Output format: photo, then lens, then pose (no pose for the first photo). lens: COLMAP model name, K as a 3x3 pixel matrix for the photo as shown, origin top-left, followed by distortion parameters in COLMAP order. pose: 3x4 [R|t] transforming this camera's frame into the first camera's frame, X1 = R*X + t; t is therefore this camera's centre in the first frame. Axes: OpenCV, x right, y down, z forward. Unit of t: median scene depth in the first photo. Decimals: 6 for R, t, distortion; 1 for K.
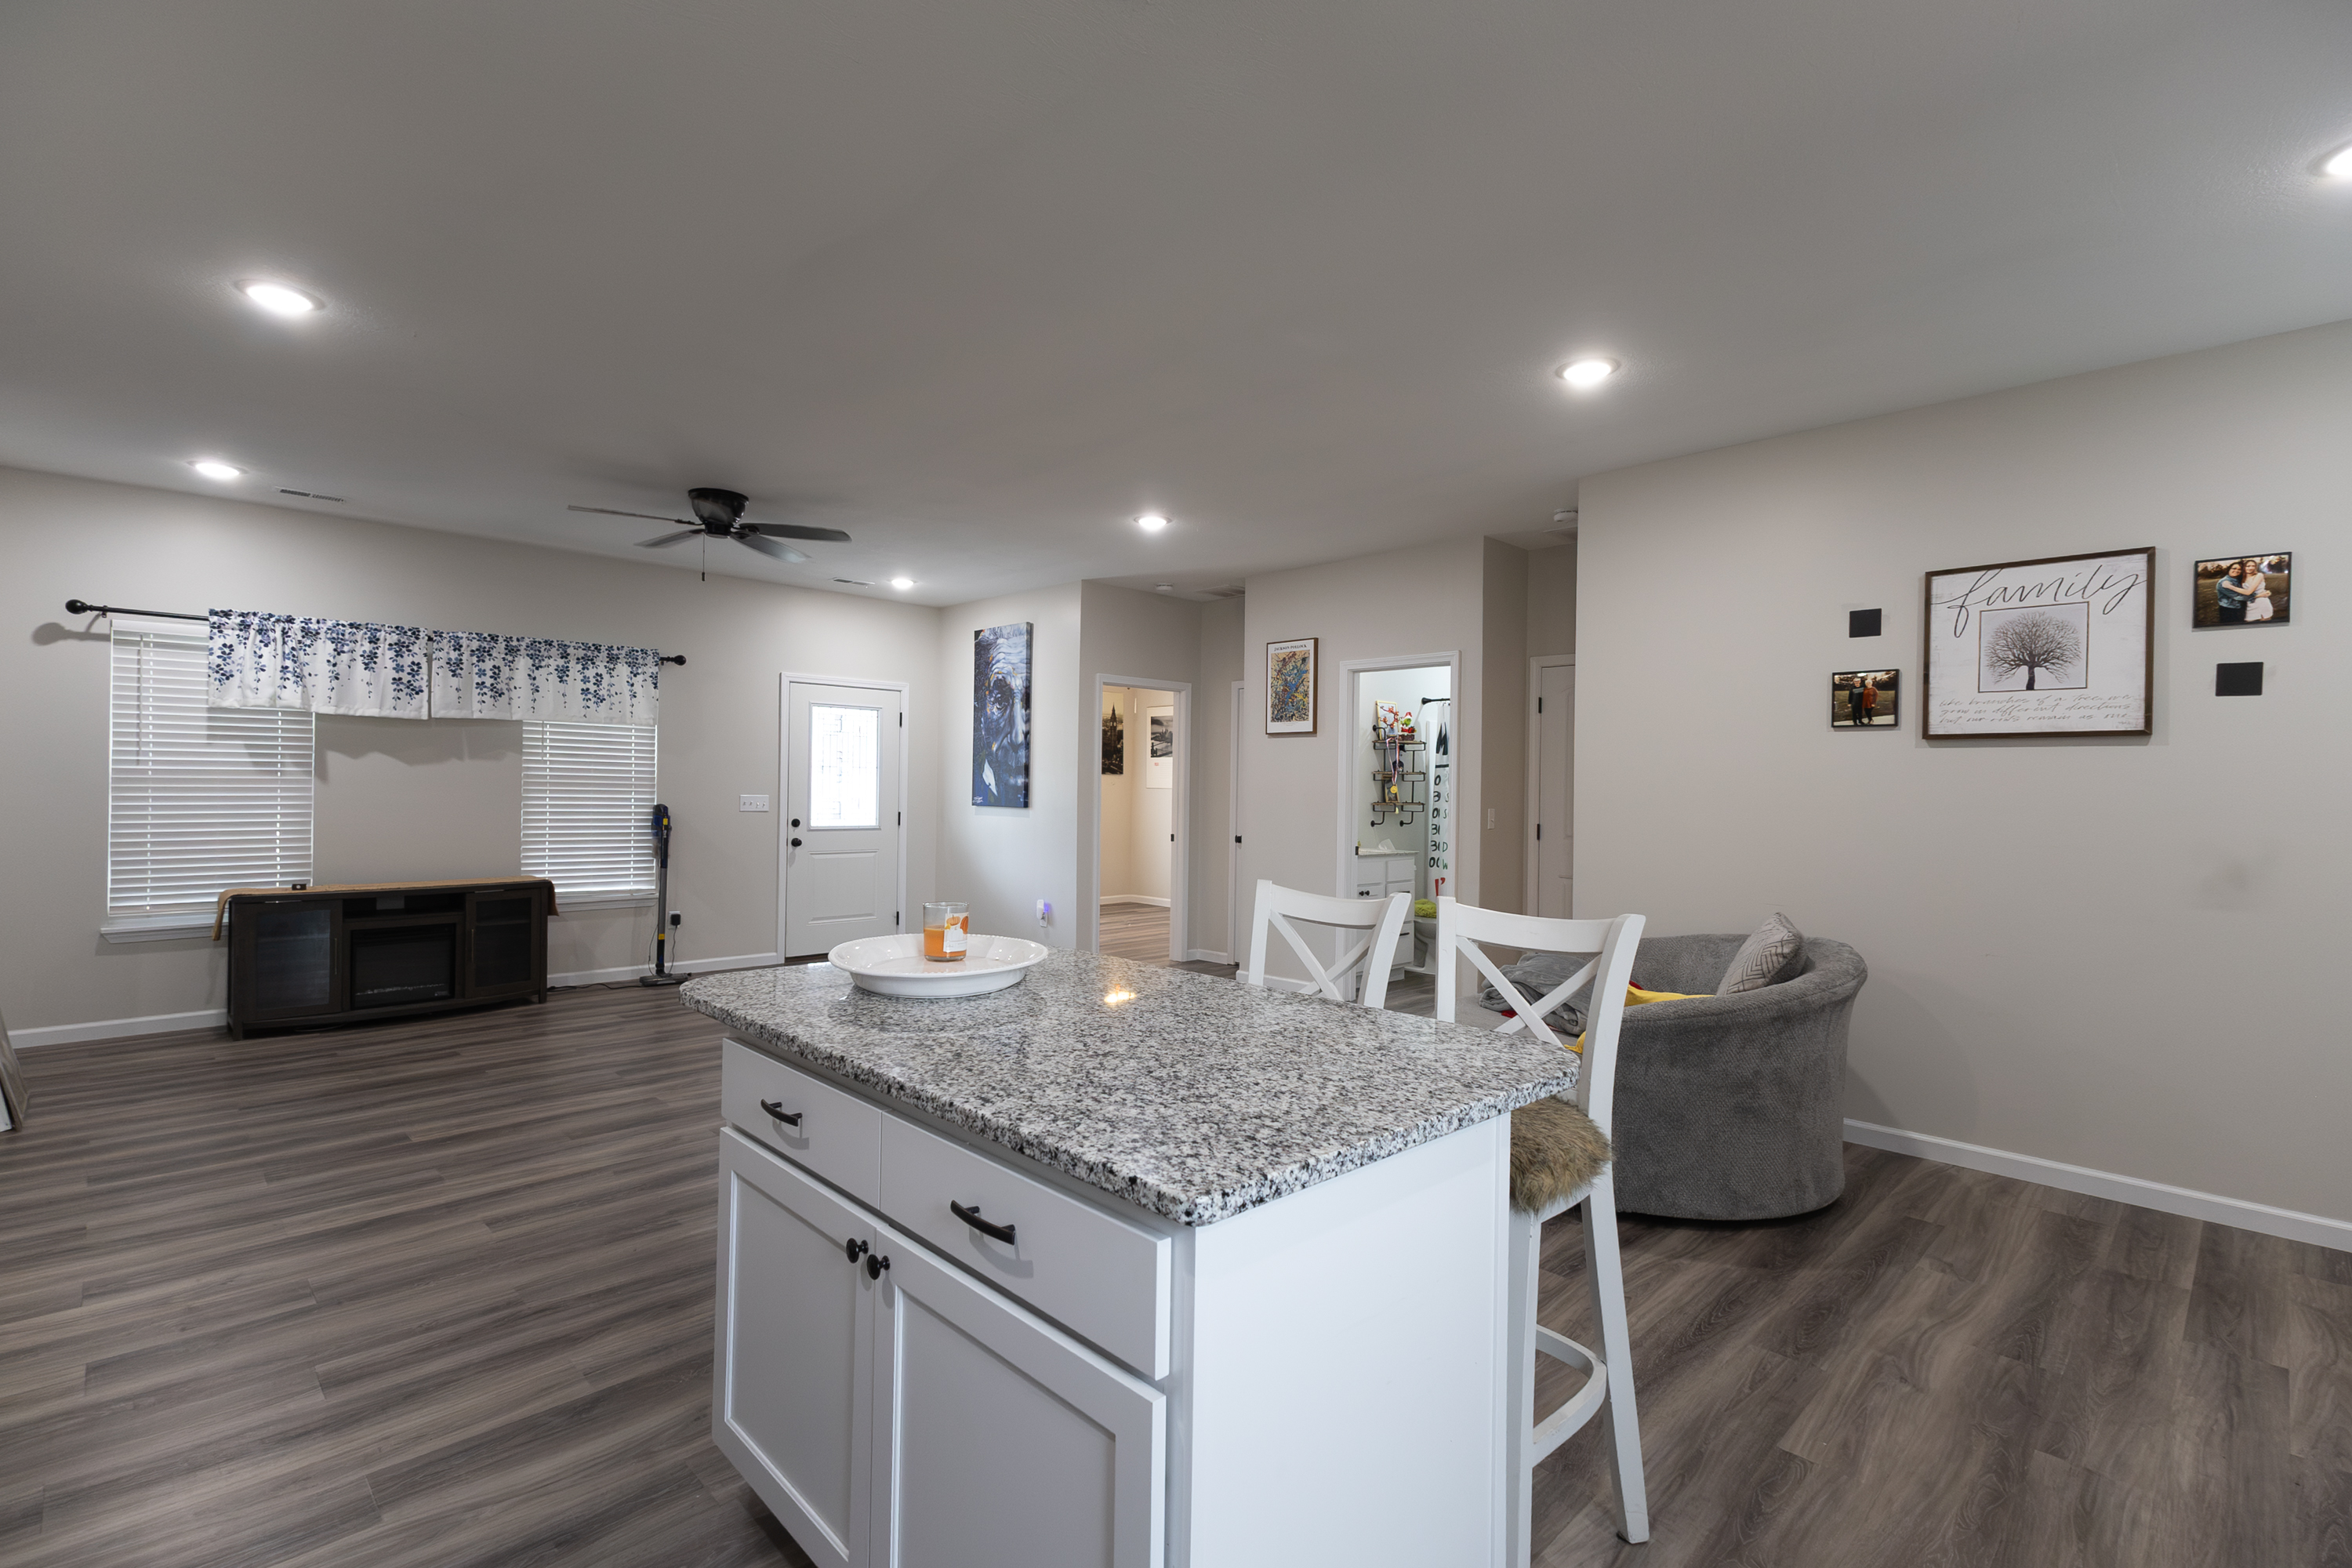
lens RADIAL K [[1075.1, 0, 1176.0], [0, 1075.1, 784.0], [0, 0, 1]] dist [0.020837, -0.000552]
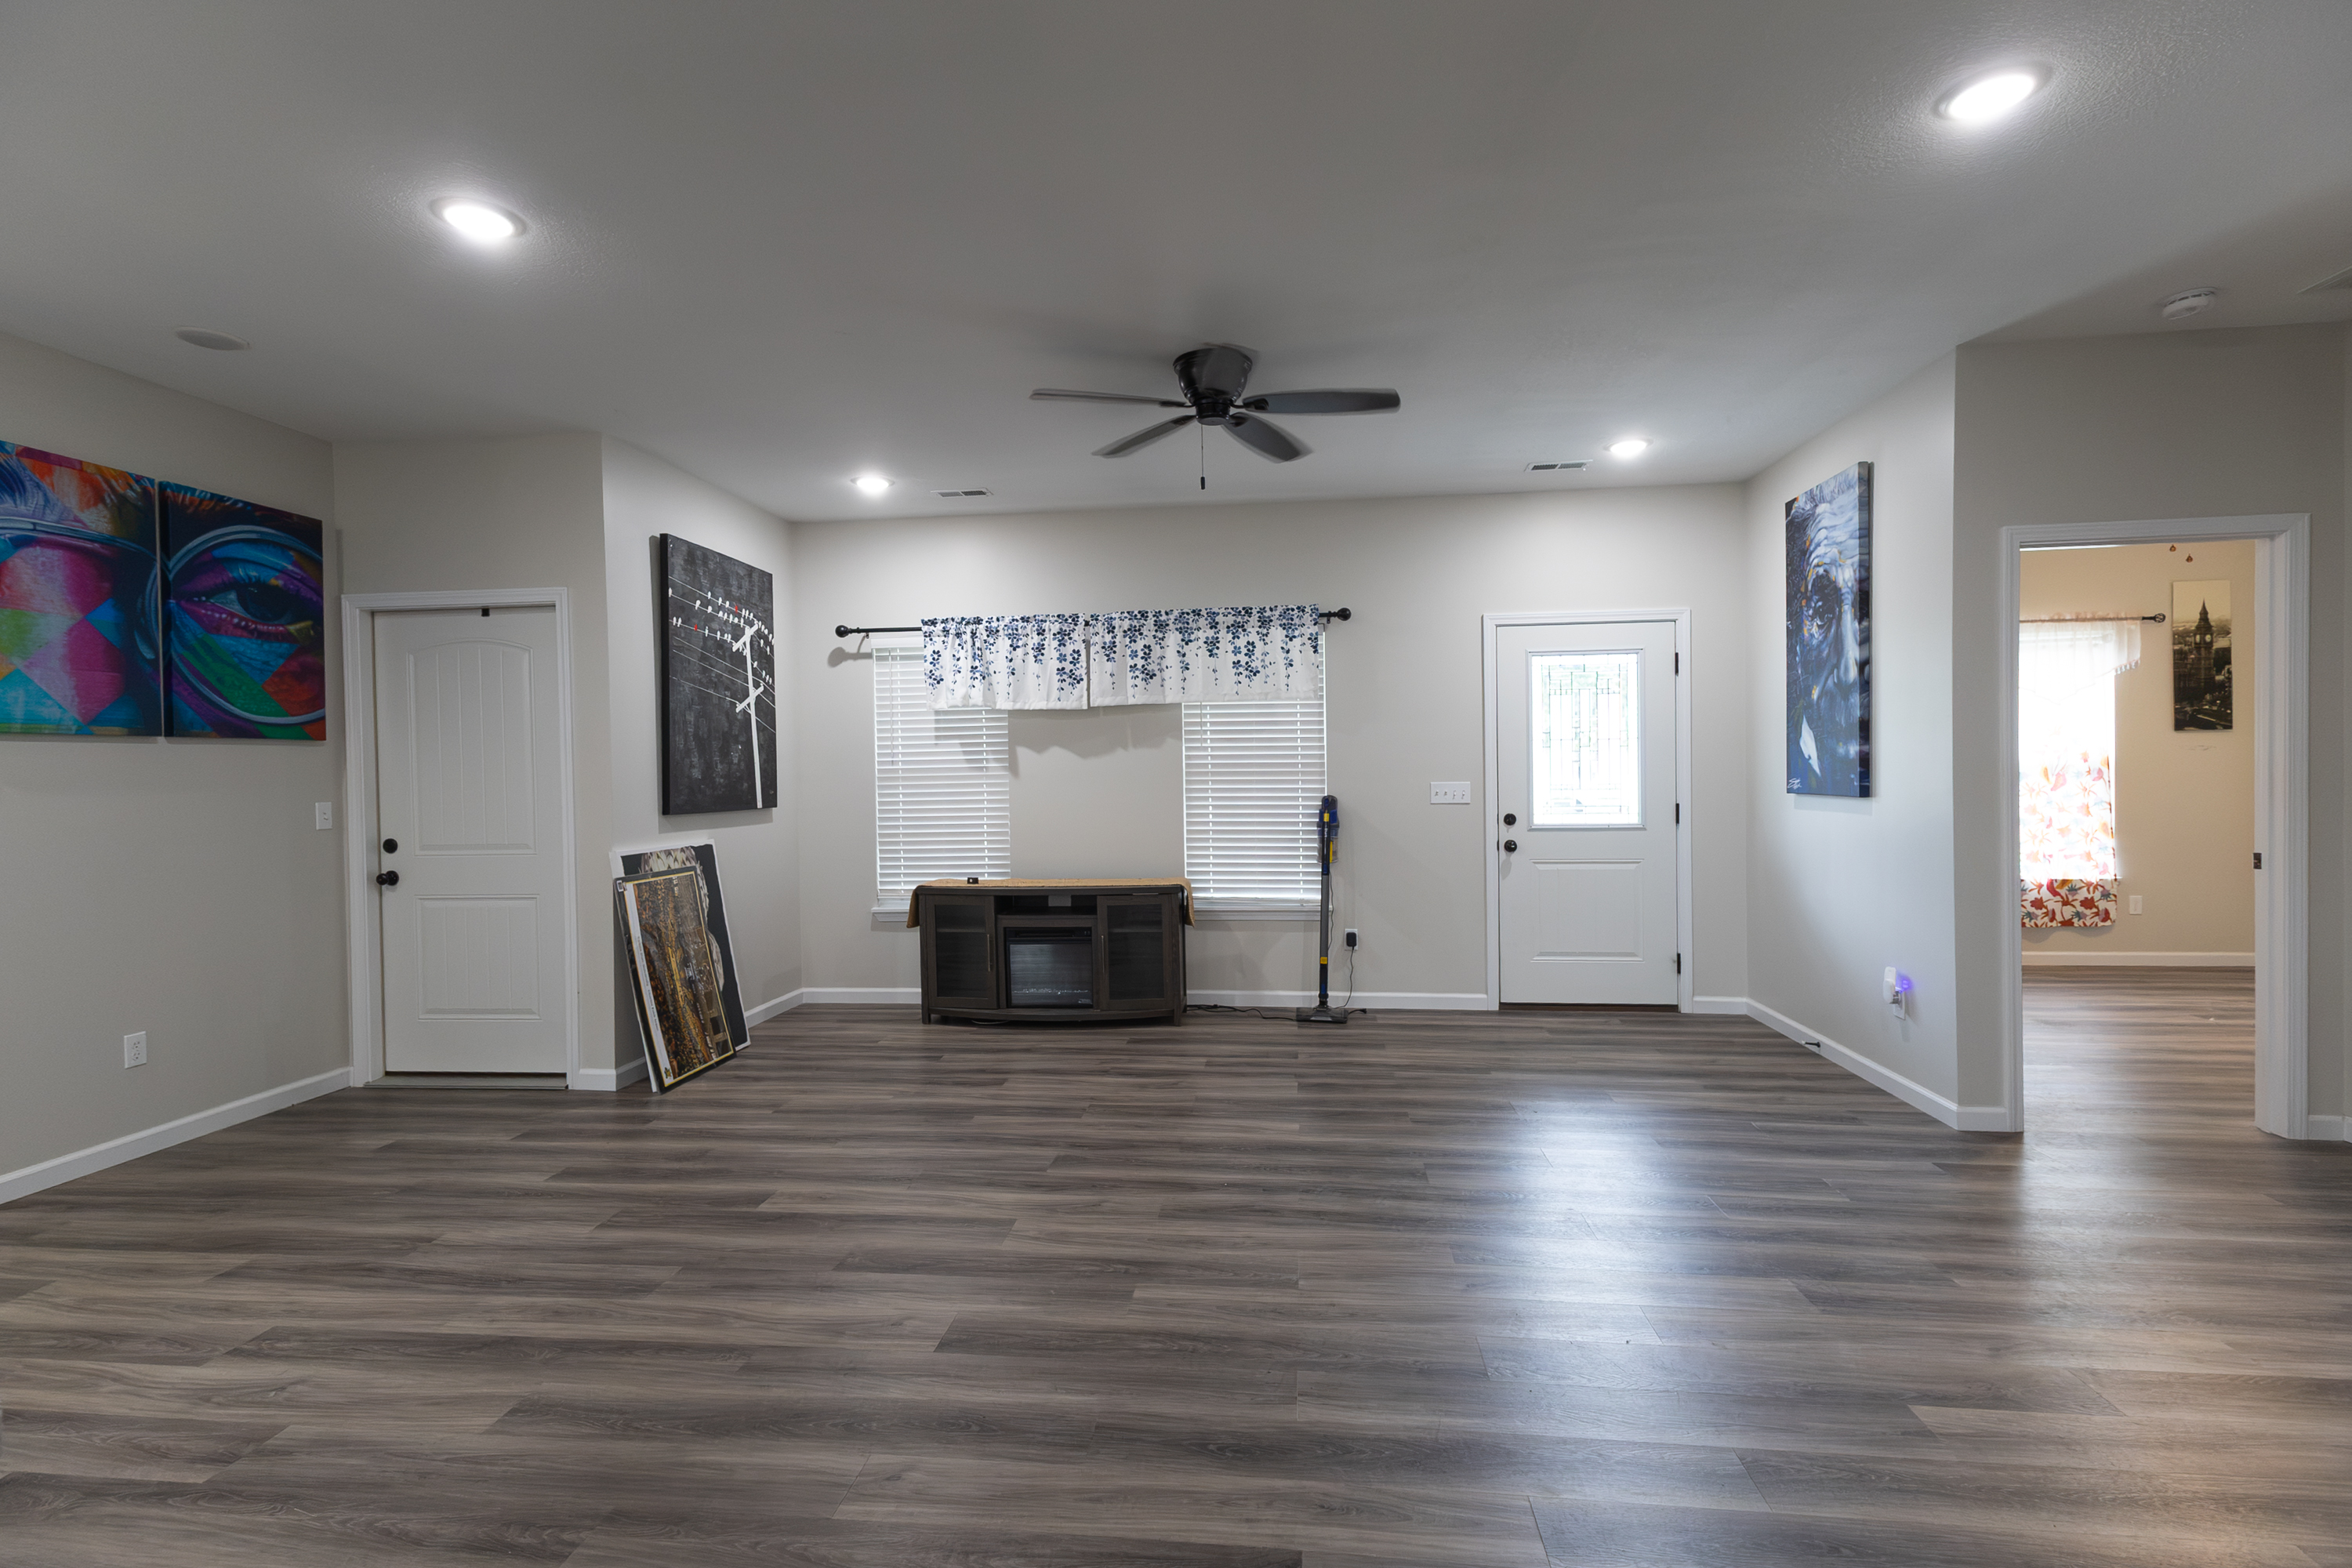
lens RADIAL K [[1089.7, 0, 1176.0], [0, 1089.7, 784.0], [0, 0, 1]] dist [0.020800, -0.000666]
pose [[0.625317, -0.012980, -0.780263, 0.090736], [0.026326, 0.999643, 0.004469, 0.003525], [0.779927, -0.023336, 0.625436, 0.410388]]
